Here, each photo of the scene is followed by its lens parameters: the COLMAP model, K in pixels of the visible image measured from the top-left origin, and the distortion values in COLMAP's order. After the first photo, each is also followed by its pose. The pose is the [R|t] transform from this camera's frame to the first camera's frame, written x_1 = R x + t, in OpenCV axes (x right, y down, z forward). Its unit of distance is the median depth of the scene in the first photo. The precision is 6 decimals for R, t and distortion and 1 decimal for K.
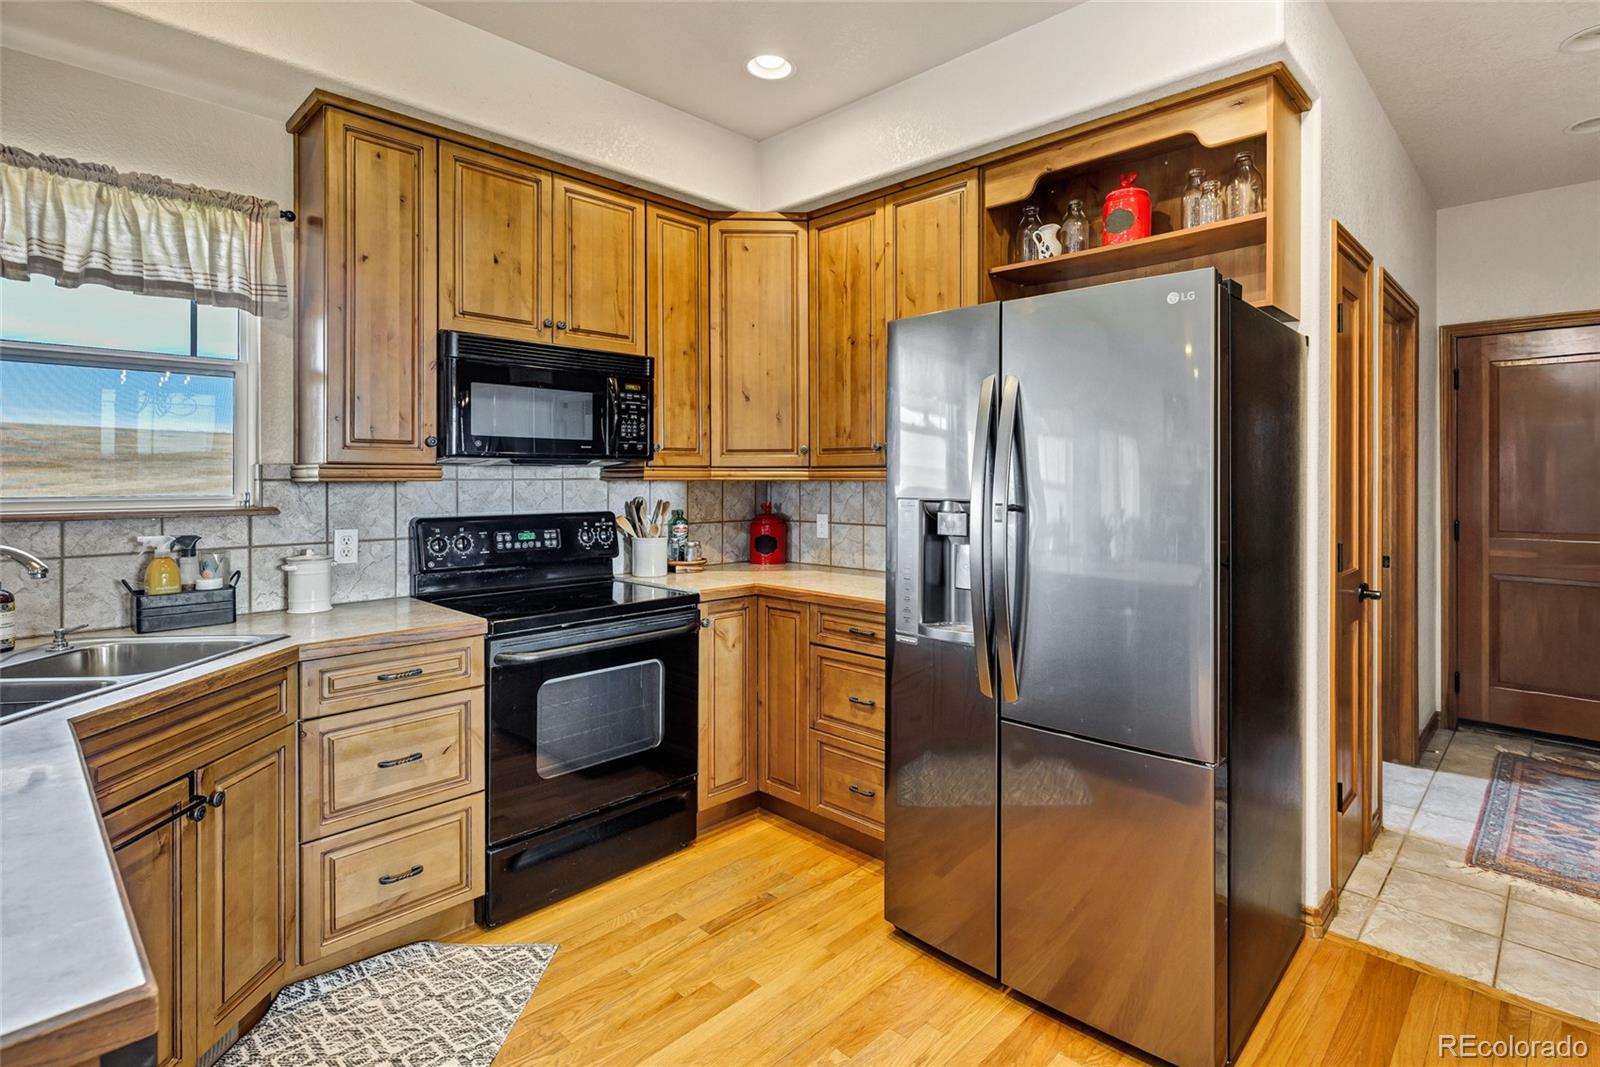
lens RADIAL K [[805.2, 0, 804.9], [0, 805.2, 476.0], [0, 0, 1]] dist [0.003309, 0.000213]
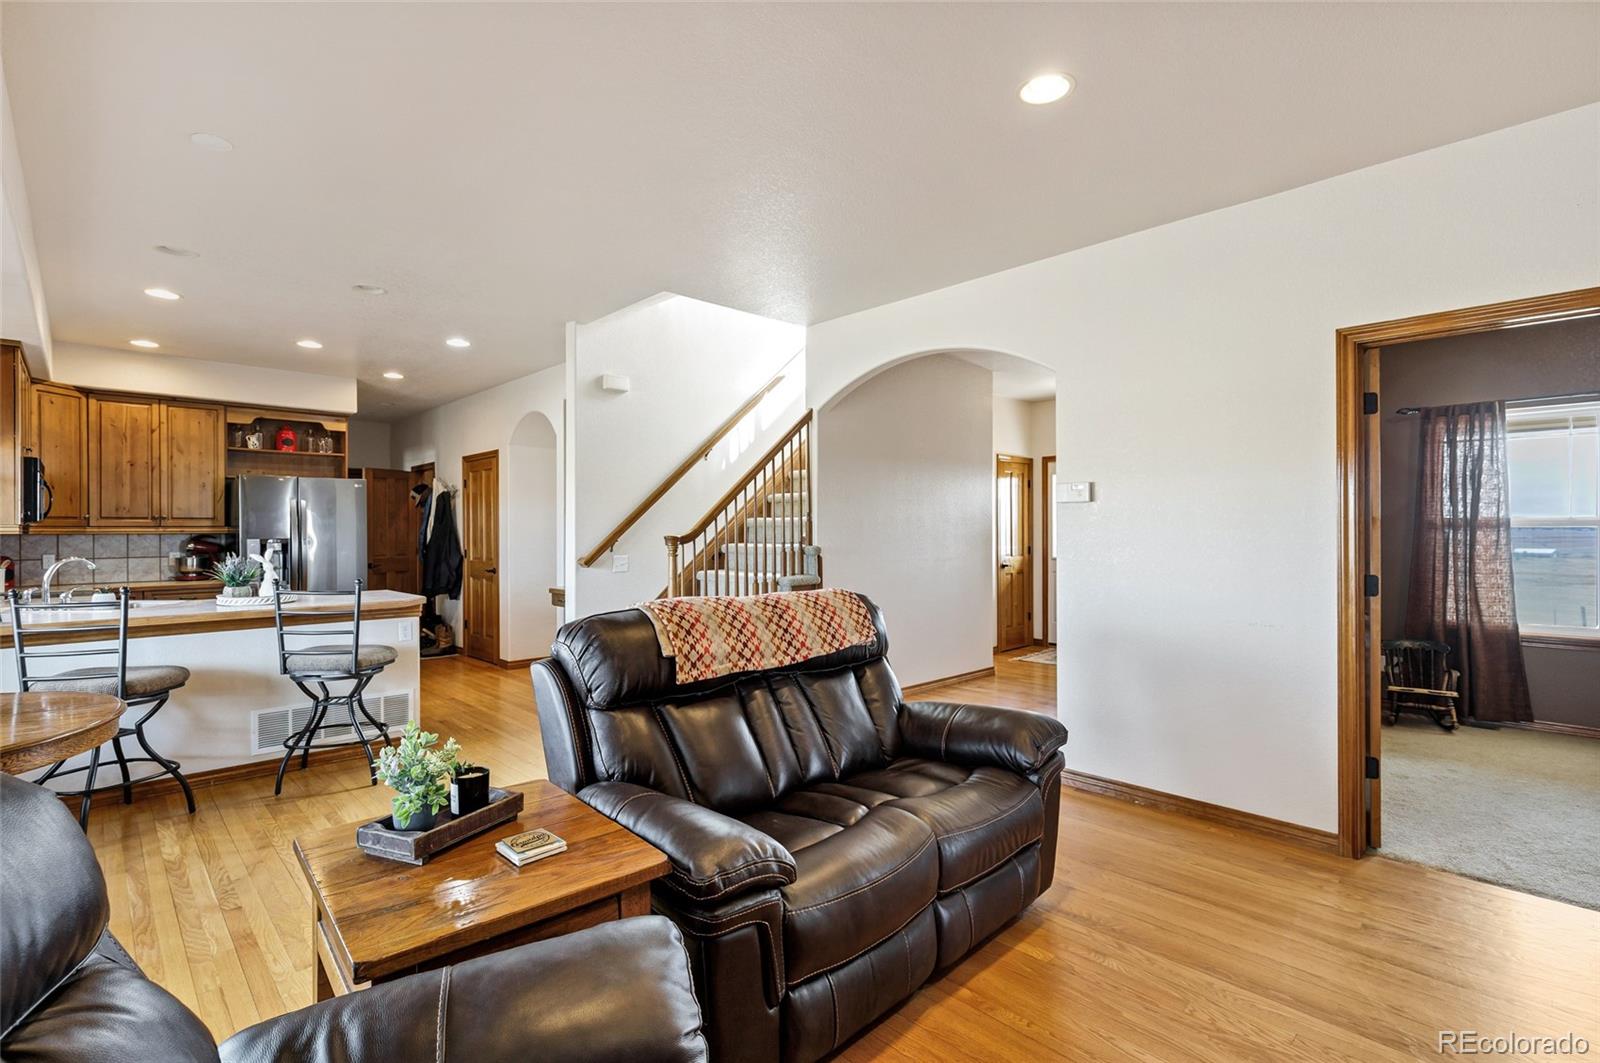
lens RADIAL K [[734.5, 0, 800.0], [0, 734.5, 531.5], [0, 0, 1]] dist [0.002504, 0.000196]
pose [[0.028140, -0.002149, 0.999602, -1.690913], [0.003957, 0.999990, 0.002039, 0.002999], [-0.999596, 0.003898, 0.028148, -0.698625]]
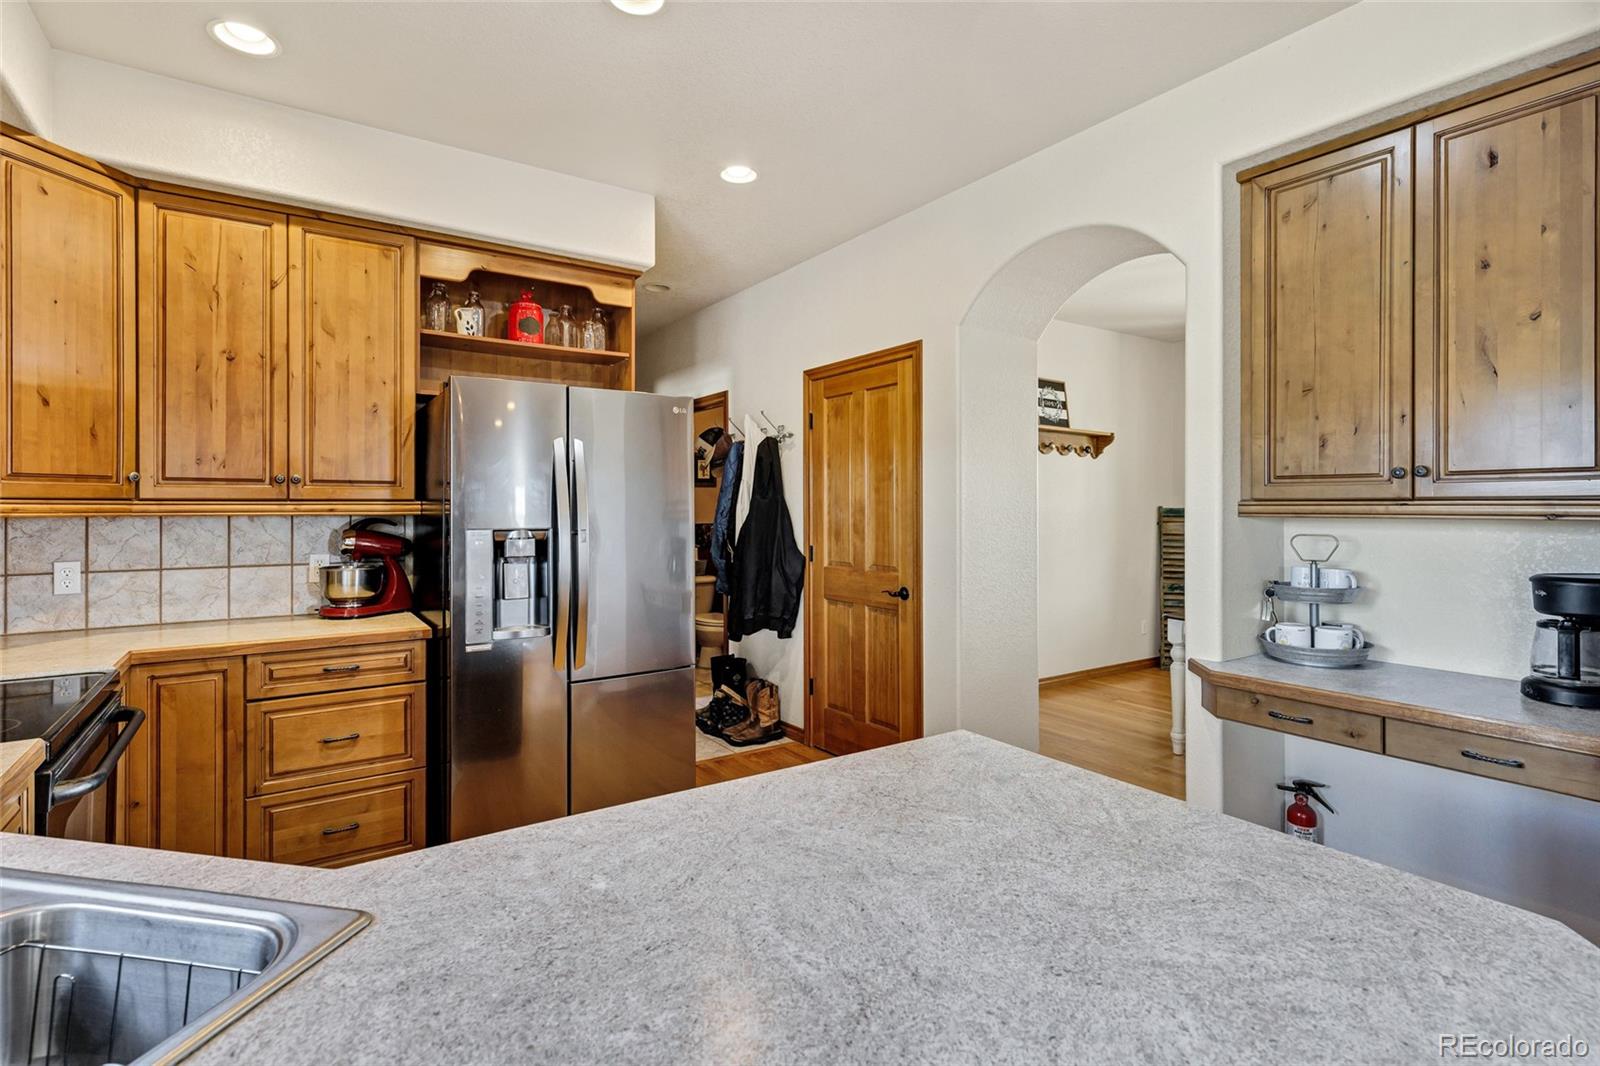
lens RADIAL K [[762.8, 0, 797.4], [0, 762.8, 509.0], [0, 0, 1]] dist [0.000386, 0.000391]
pose [[0.195518, -0.000138, 0.980700, -0.624067], [0.001859, 0.999998, -0.000229, -0.000371], [-0.980698, 0.001868, 0.195518, 0.225572]]
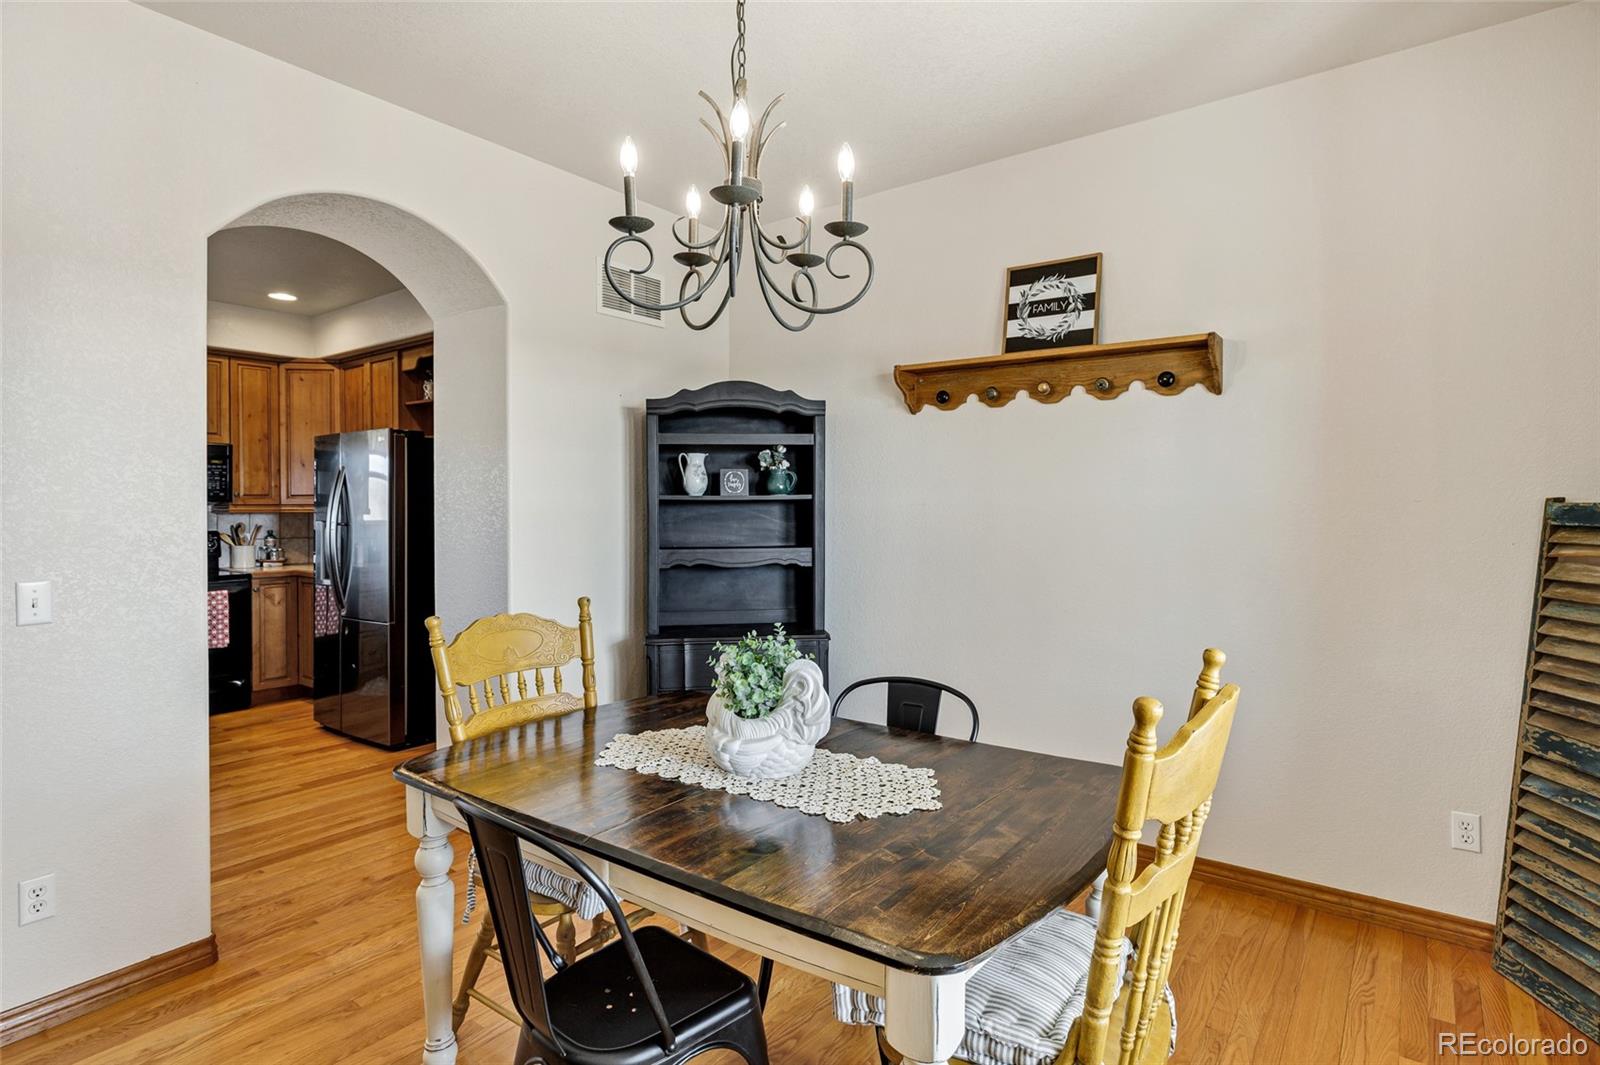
lens RADIAL K [[837.7, 0, 803.0], [0, 837.7, 502.4], [0, 0, 1]] dist [0.001437, -0.000226]
pose [[0.990877, -0.008456, 0.134504, 0.782632], [0.008459, 0.999964, 0.000545, -0.008201], [-0.134503, 0.000597, 0.990913, -0.978071]]
